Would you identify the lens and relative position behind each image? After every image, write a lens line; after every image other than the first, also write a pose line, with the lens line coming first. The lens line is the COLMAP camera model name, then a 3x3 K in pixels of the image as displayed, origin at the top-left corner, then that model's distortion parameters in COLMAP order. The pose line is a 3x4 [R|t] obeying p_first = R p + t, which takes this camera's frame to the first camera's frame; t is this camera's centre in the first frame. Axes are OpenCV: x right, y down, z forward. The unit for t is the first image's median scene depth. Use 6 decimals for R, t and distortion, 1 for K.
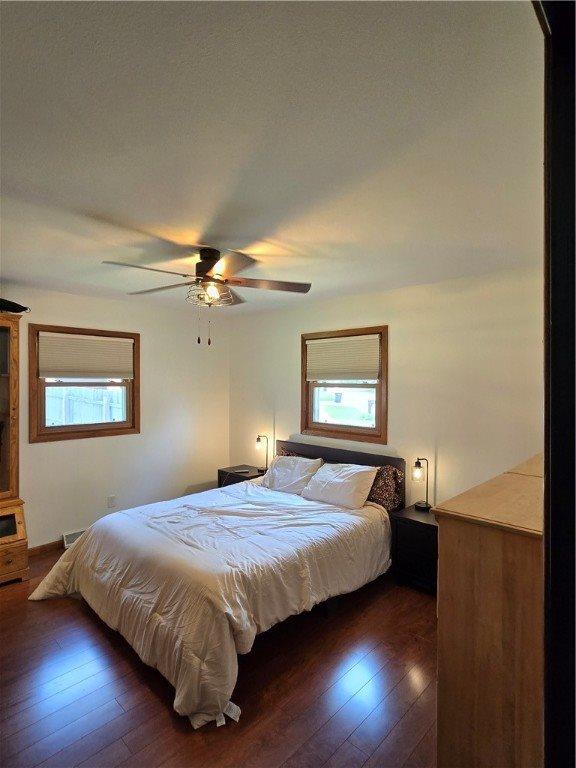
lens RADIAL K [[403.9, 0, 288.9], [0, 403.9, 386.9], [0, 0, 1]] dist [0.006031, 0.000268]
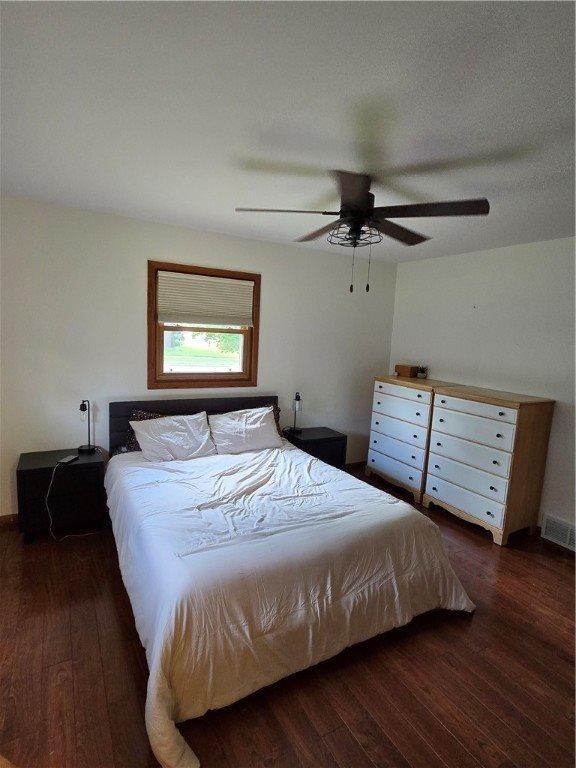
lens RADIAL K [[403.9, 0, 286.3], [0, 403.9, 384.8], [0, 0, 1]] dist [0.006031, 0.000268]
pose [[0.291236, -0.123511, 0.948644, -0.771742], [-0.035721, 0.989535, 0.139802, -0.016639], [-0.955984, -0.074602, 0.283777, 0.614632]]
